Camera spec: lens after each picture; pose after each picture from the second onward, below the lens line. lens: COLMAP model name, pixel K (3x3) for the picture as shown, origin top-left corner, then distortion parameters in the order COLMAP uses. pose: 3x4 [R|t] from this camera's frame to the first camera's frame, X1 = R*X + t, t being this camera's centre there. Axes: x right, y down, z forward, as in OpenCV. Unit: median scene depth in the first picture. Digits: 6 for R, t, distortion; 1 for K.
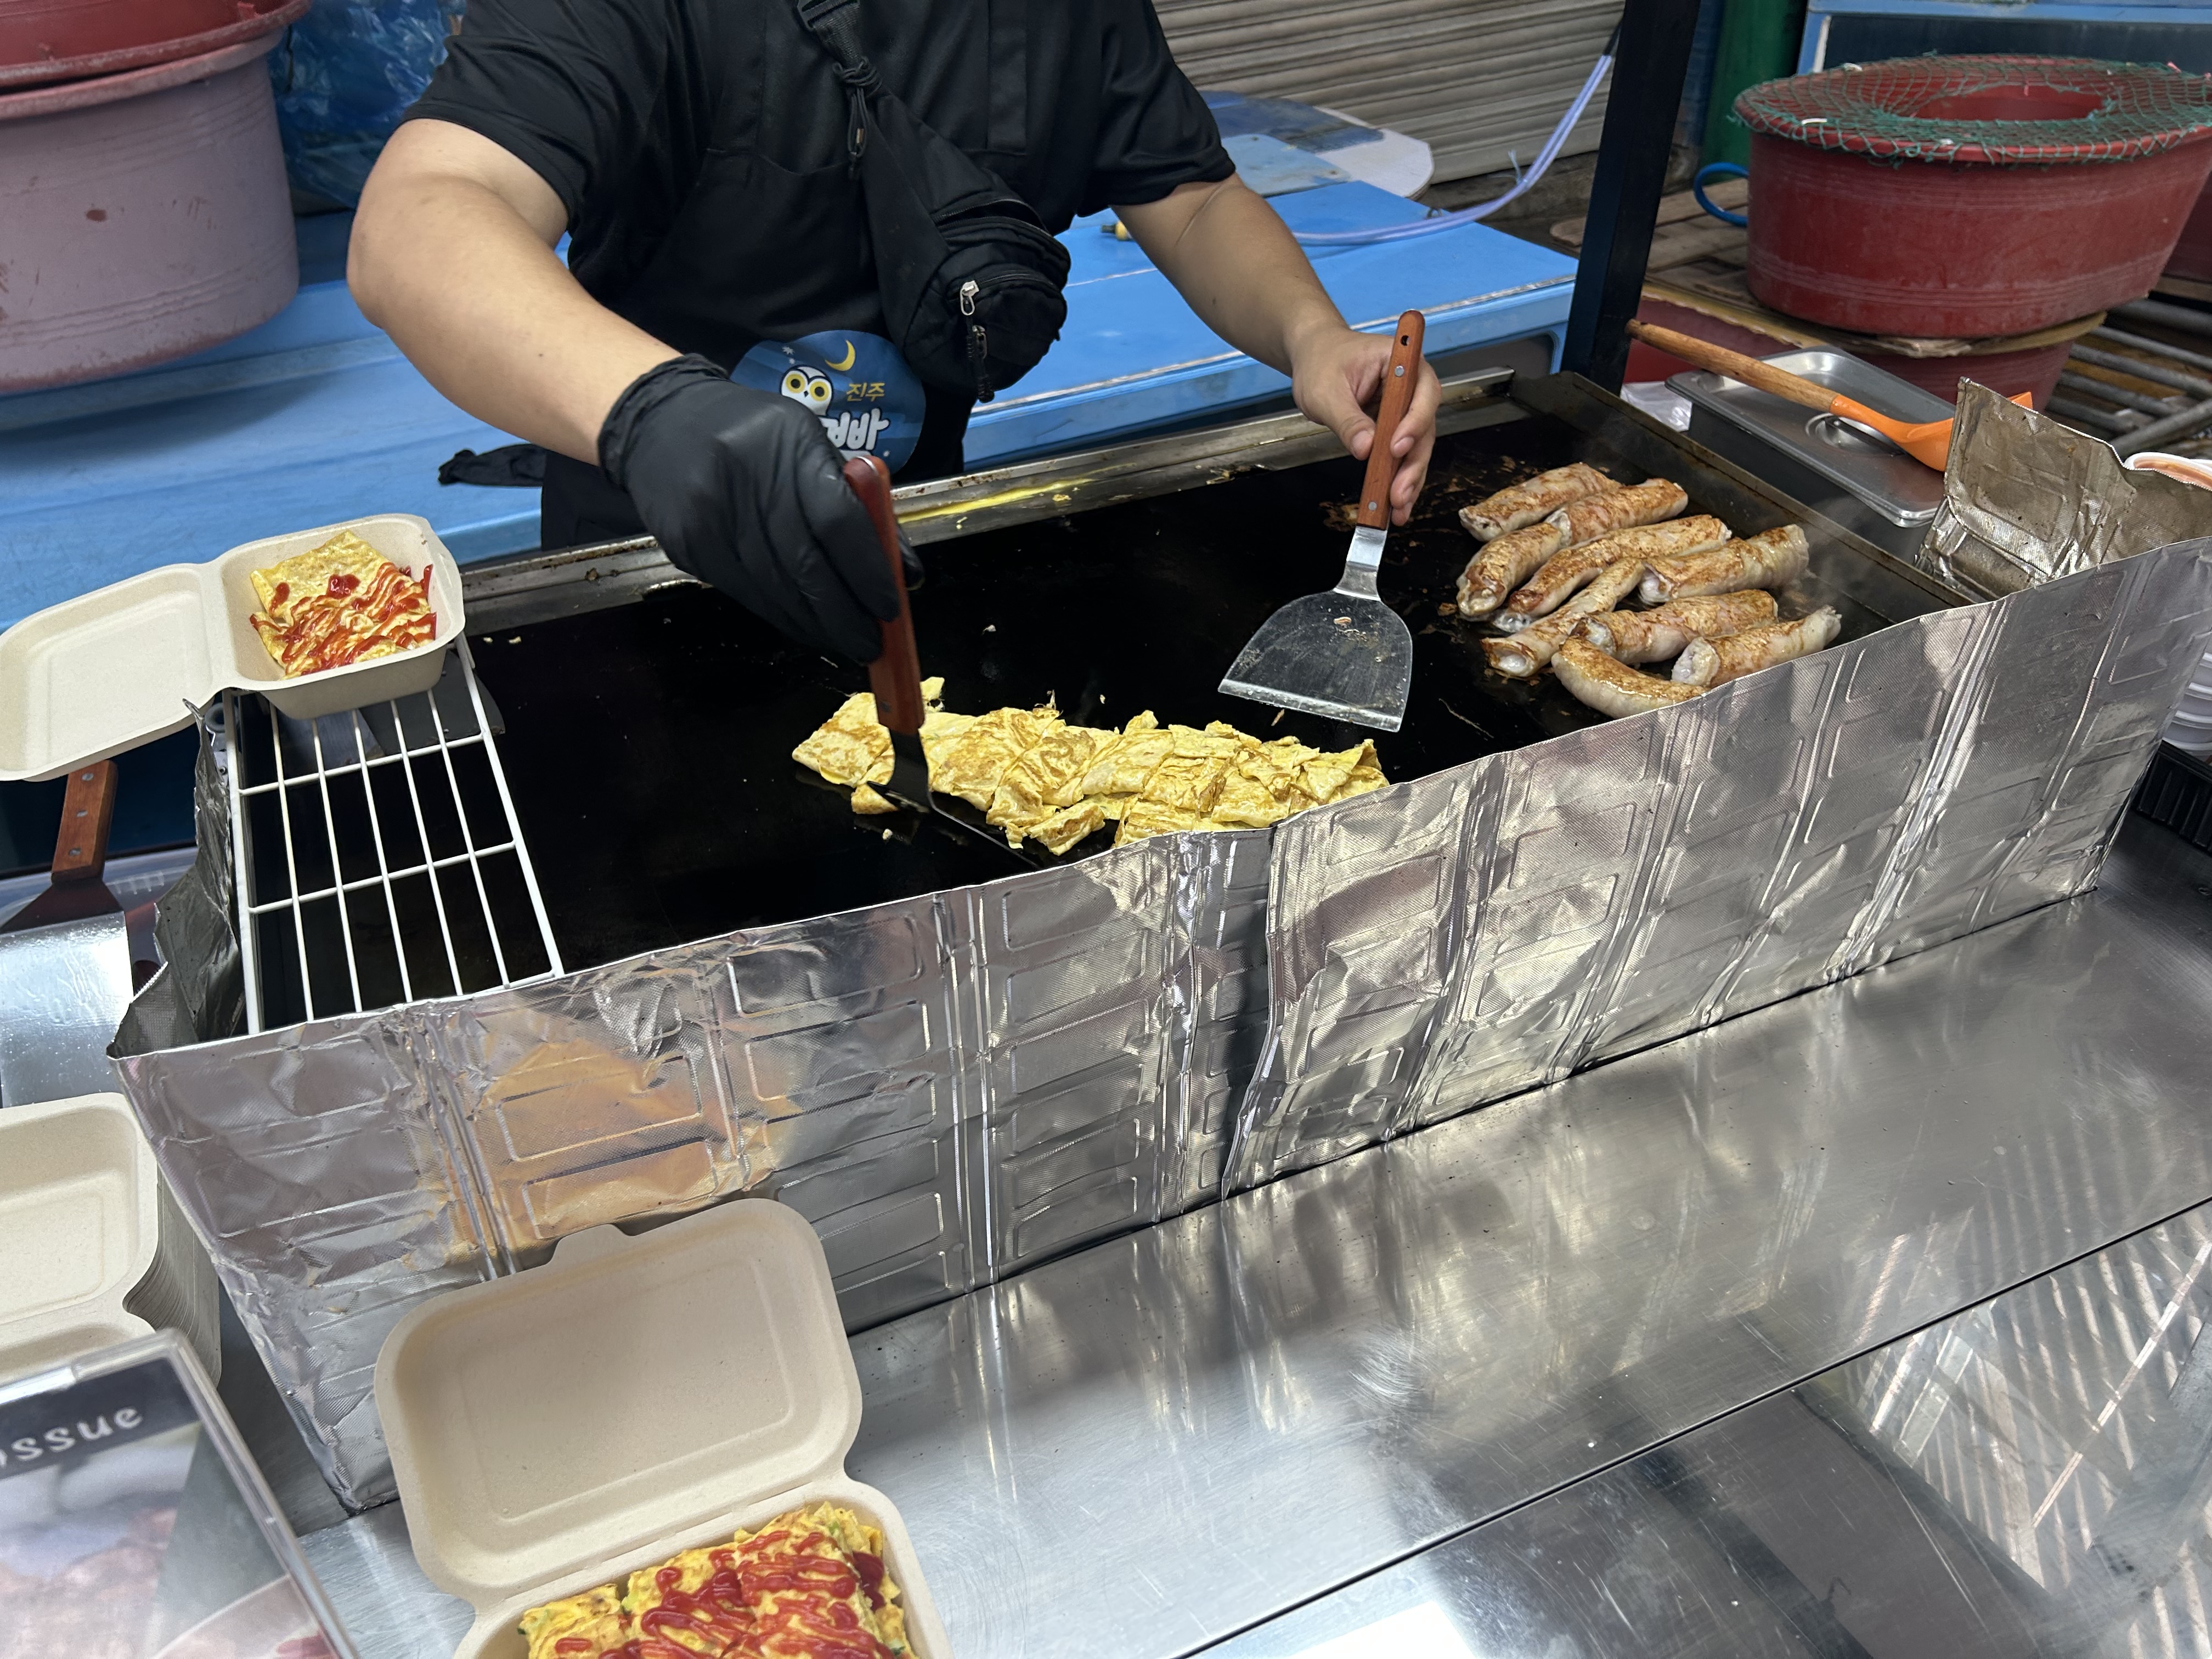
lens RADIAL K [[1650.3, 0, 1106.0], [0, 1650.3, 829.5], [0, 0, 1]] dist [0.055994, -0.097691]
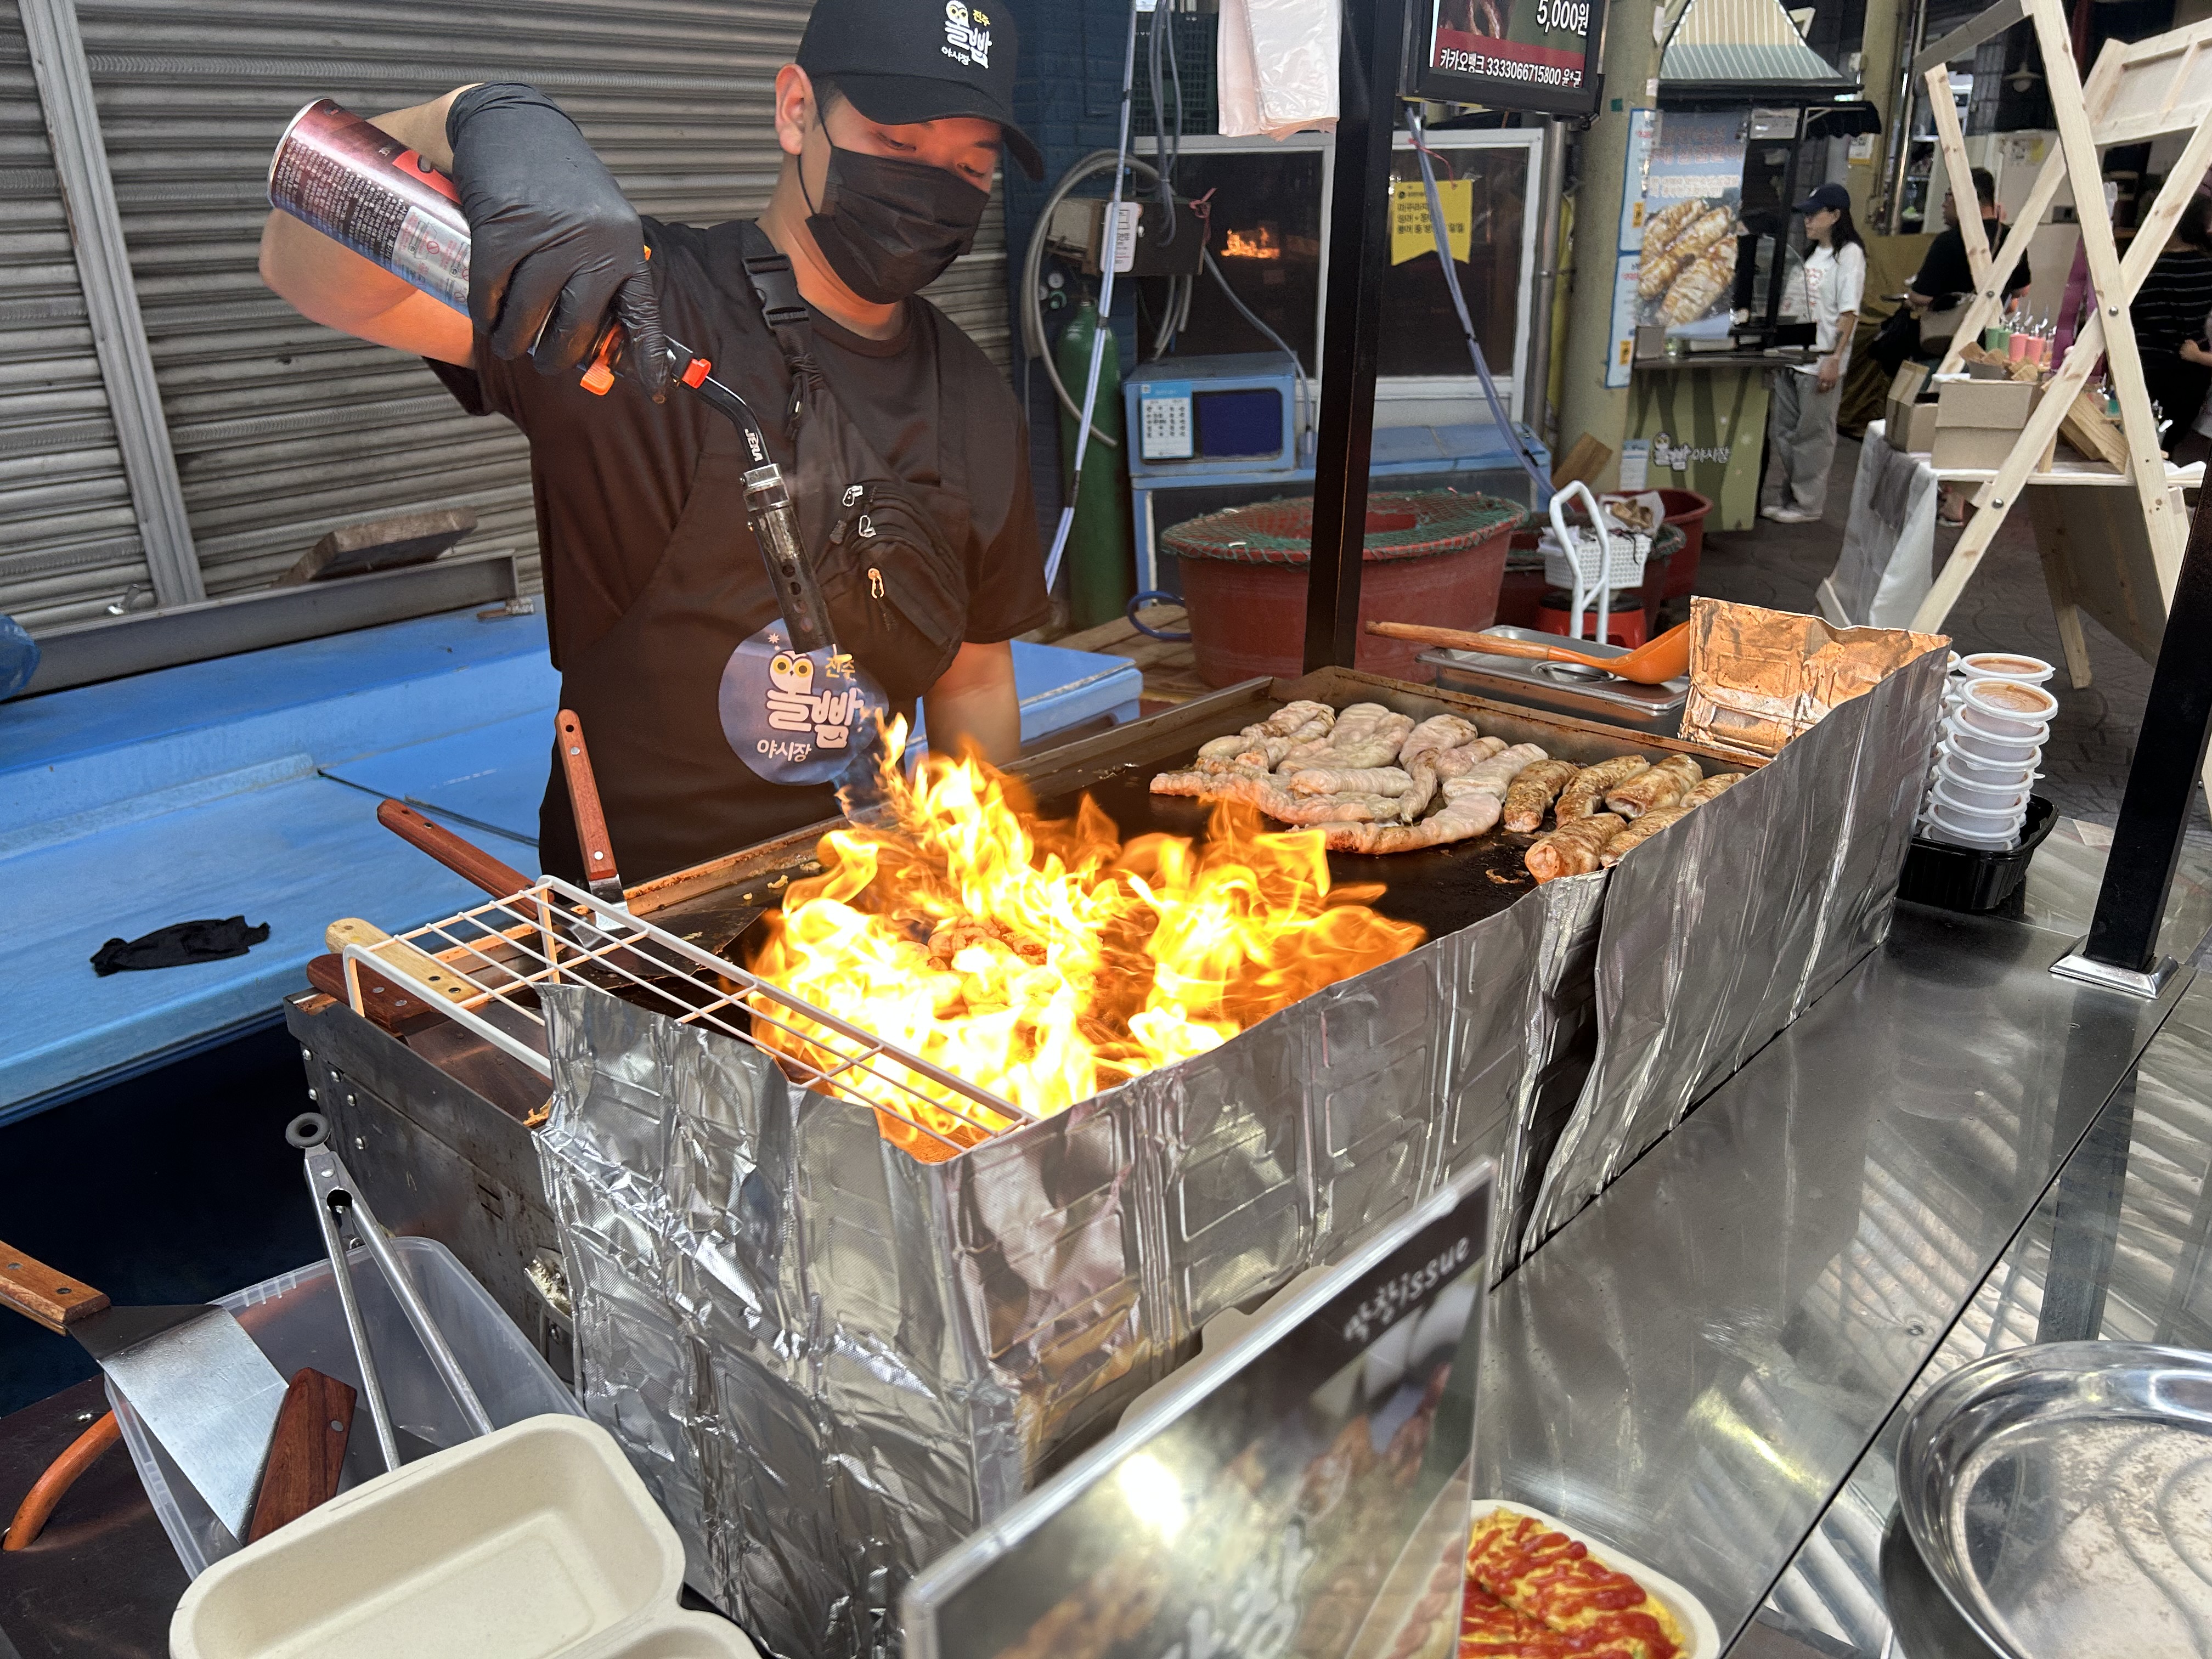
lens RADIAL K [[1679.8, 0, 1106.0], [0, 1679.8, 829.5], [0, 0, 1]] dist [-0.000172, -0.002501]
pose [[0.905936, -0.133105, 0.401949, -0.380324], [0.243678, 0.940237, -0.237855, 0.092056], [-0.346268, 0.313428, 0.884229, -0.007554]]
